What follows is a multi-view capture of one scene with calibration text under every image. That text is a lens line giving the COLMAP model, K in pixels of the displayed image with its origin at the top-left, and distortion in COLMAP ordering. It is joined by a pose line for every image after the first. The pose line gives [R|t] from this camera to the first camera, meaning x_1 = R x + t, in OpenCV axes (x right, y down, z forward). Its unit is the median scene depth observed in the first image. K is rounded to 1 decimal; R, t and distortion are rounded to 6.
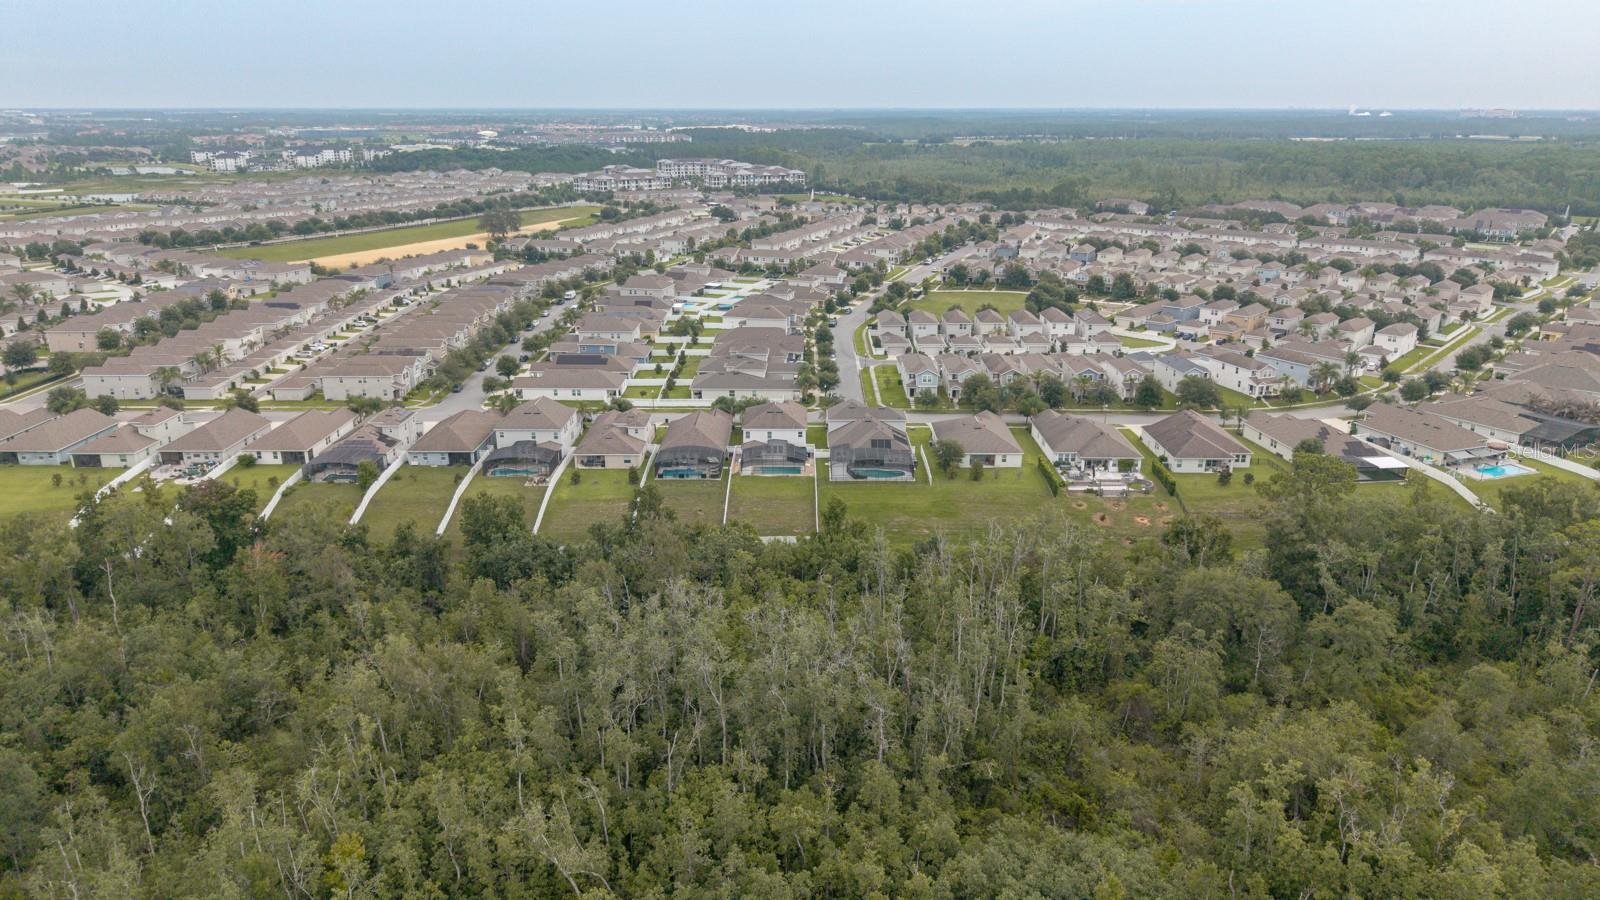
lens RADIAL K [[1057.8, 0, 797.4], [0, 1057.8, 457.6], [0, 0, 1]] dist [0.001538, -0.005371]
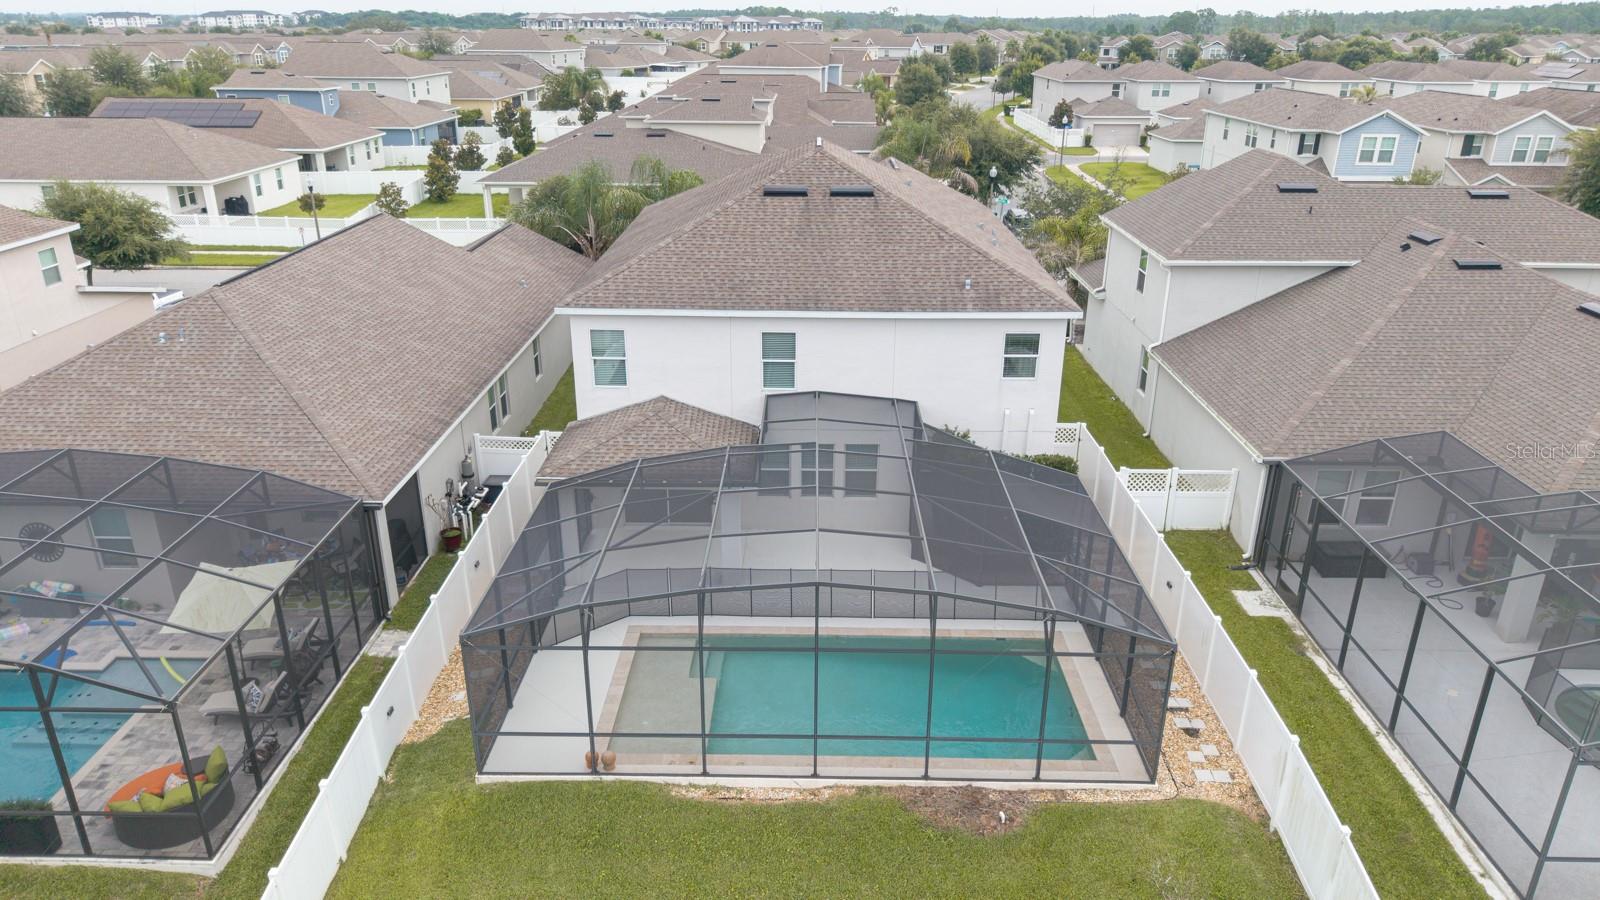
lens RADIAL K [[1070.7, 0, 798.0], [0, 1070.7, 458.0], [0, 0, 1]] dist [0.017440, -0.015813]
pose [[0.999951, 0.007910, -0.006029, -0.013145], [-0.007528, 0.998108, 0.061025, -0.009977], [0.006501, -0.060977, 0.998118, 0.495505]]
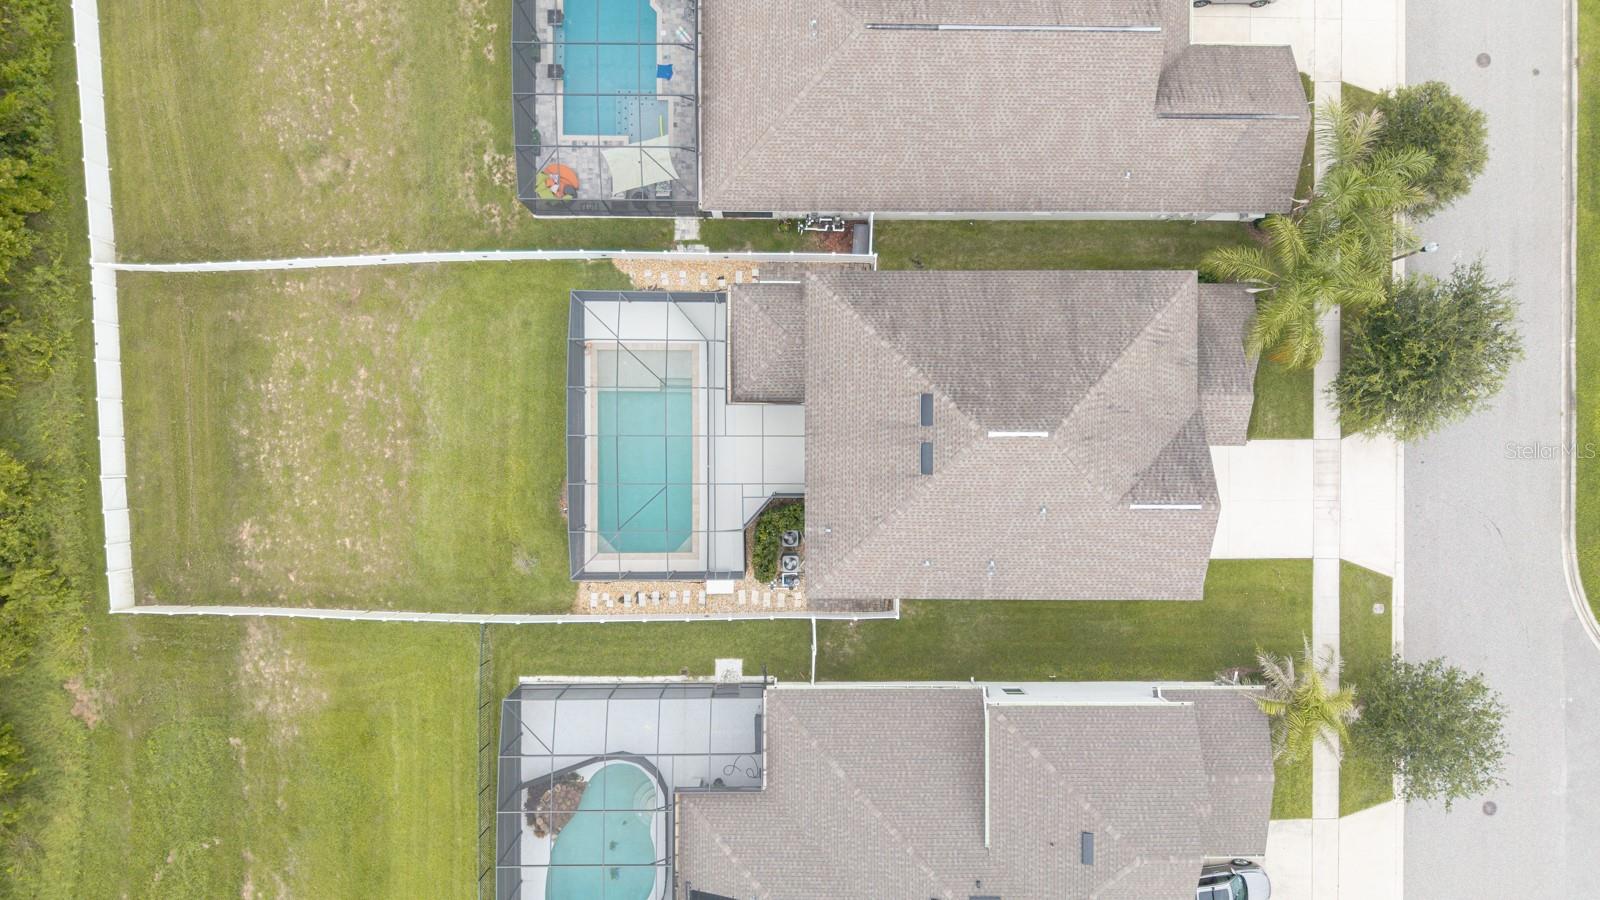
lens RADIAL K [[1057.8, 0, 797.4], [0, 1057.8, 457.6], [0, 0, 1]] dist [0.001538, -0.005371]
pose [[0.007637, 0.999963, 0.003899, -0.010338], [-0.330277, -0.001158, 0.943883, -0.121159], [0.943853, -0.008496, 0.330256, 0.529006]]
